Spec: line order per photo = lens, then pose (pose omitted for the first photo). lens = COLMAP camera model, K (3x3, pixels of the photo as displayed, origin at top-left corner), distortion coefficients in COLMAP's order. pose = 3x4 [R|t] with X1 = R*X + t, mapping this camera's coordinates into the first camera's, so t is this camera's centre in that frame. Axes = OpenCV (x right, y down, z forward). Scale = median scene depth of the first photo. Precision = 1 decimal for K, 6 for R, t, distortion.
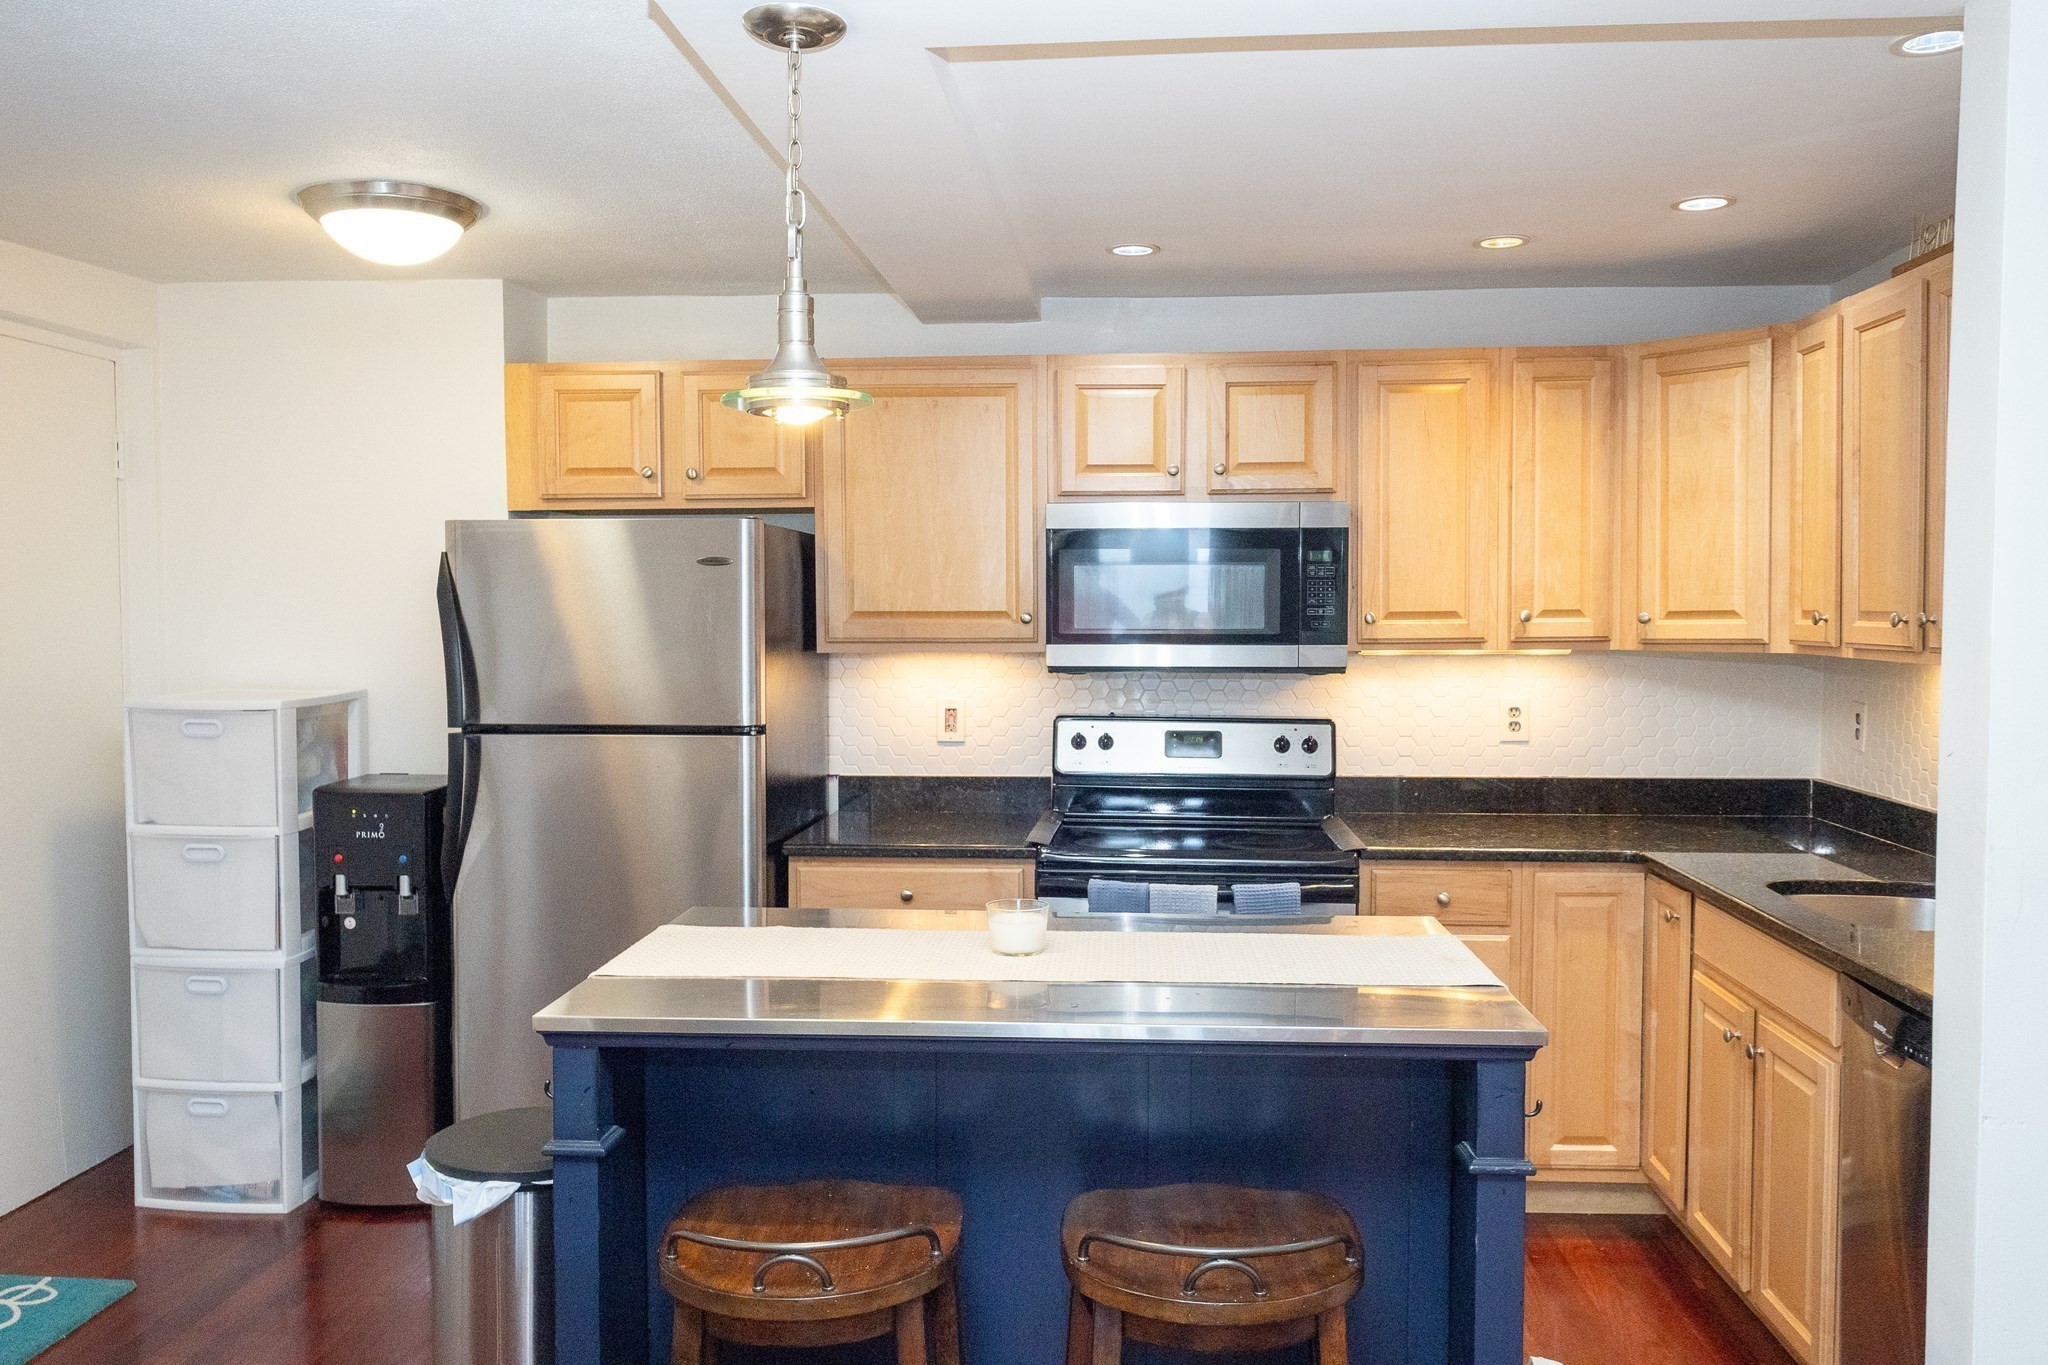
lens RADIAL K [[1598.1, 0, 1024.0], [0, 1598.1, 682.5], [0, 0, 1]] dist [0.001925, 0.000417]
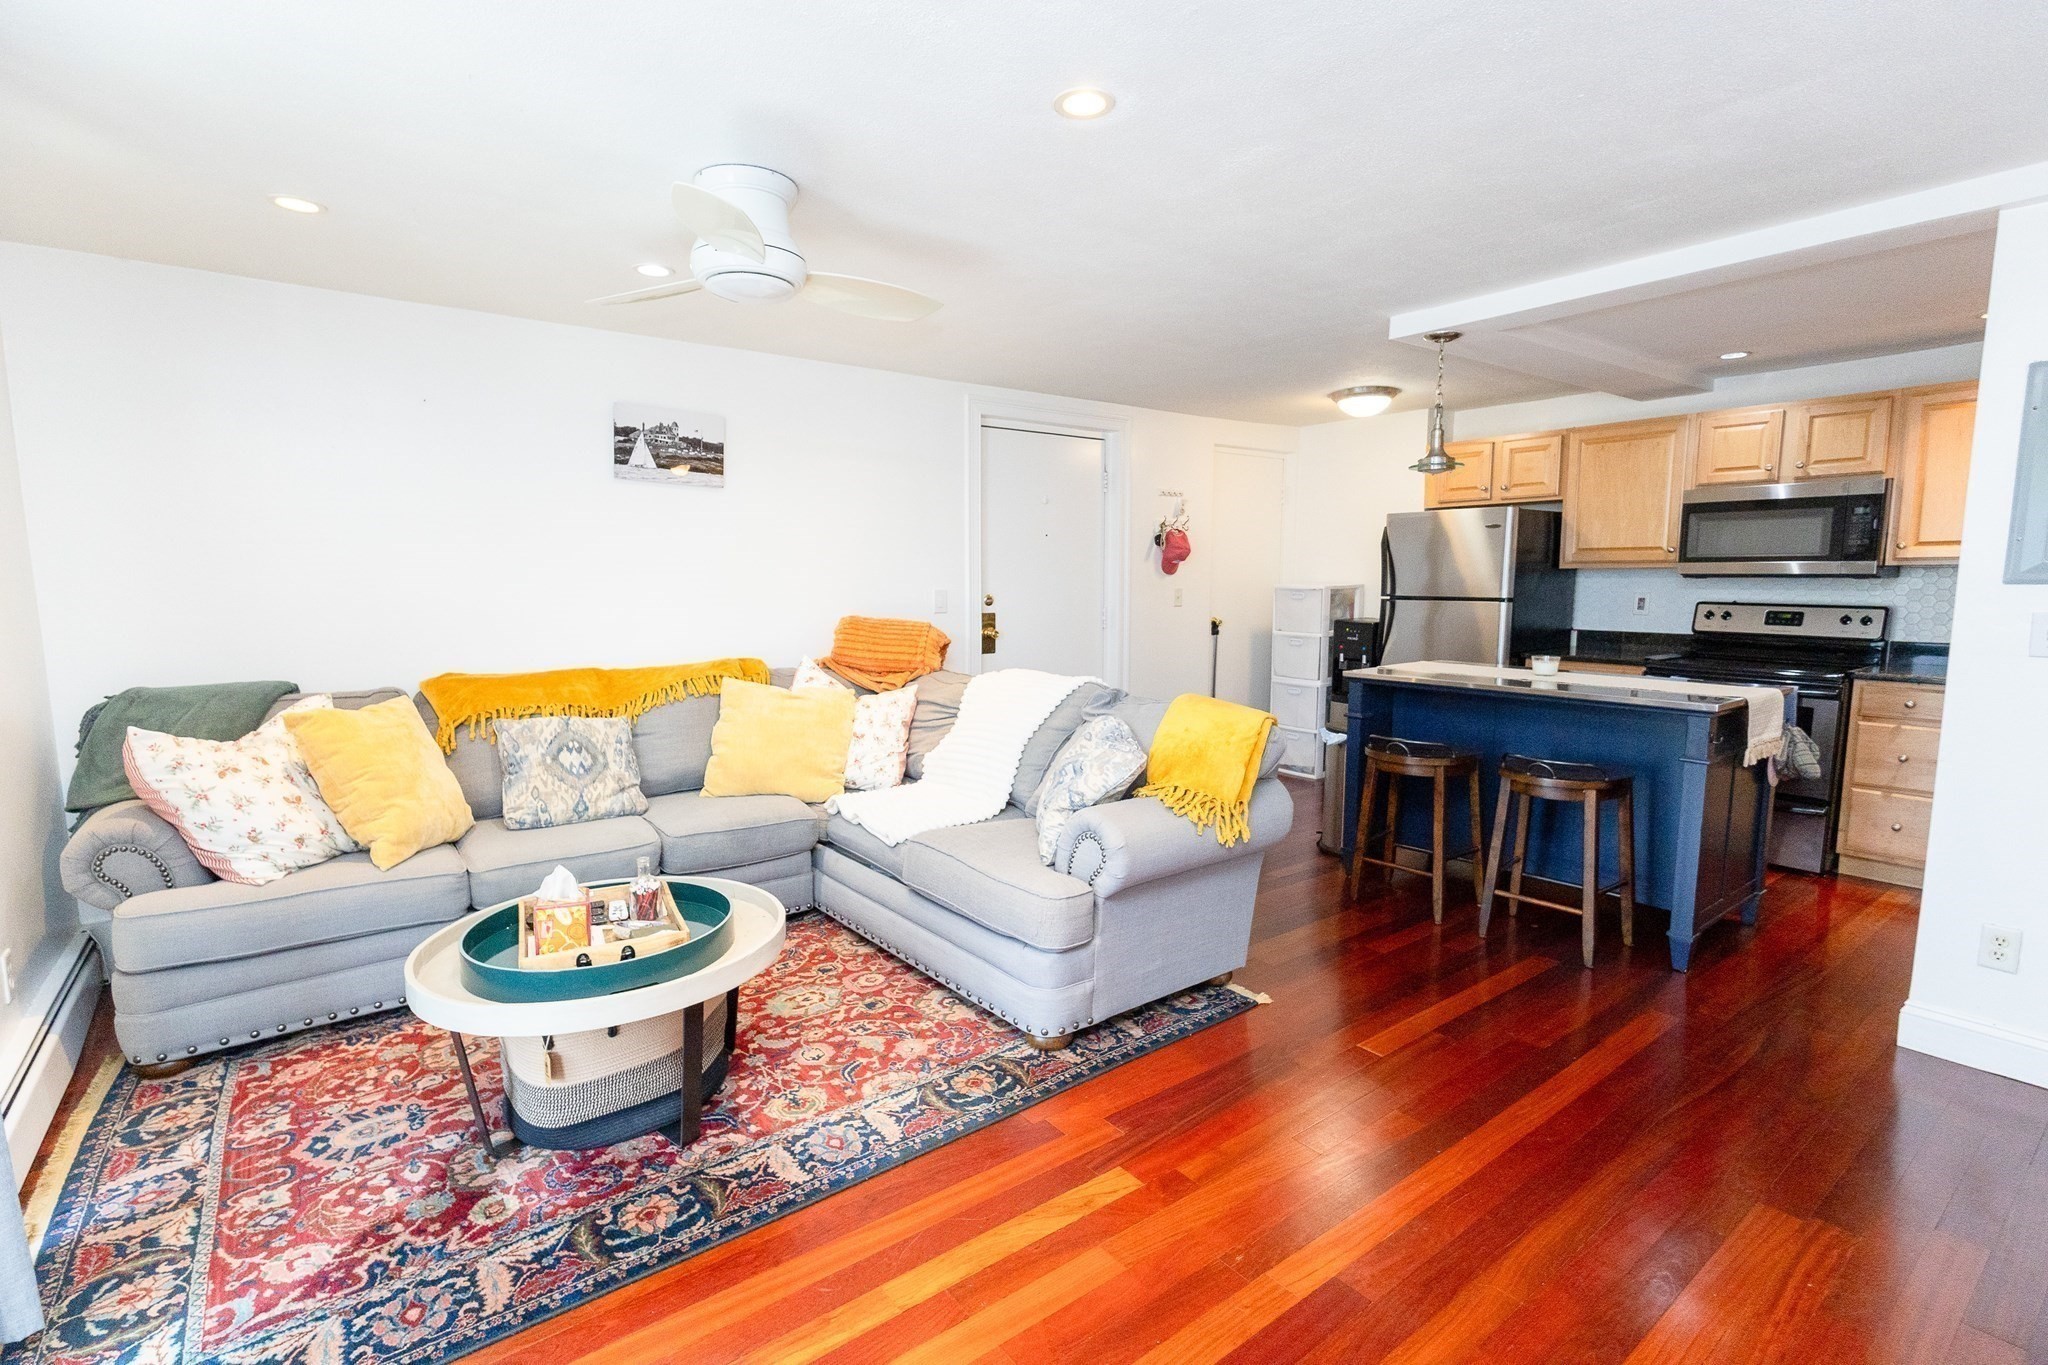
lens RADIAL K [[948.6, 0, 1024.0], [0, 948.6, 682.5], [0, 0, 1]] dist [0.002984, 0.000178]
pose [[0.664792, 0.084302, -0.742256, 0.359774], [-0.033232, 0.995966, 0.083353, 0.052907], [0.746289, -0.030746, 0.664912, -0.392787]]
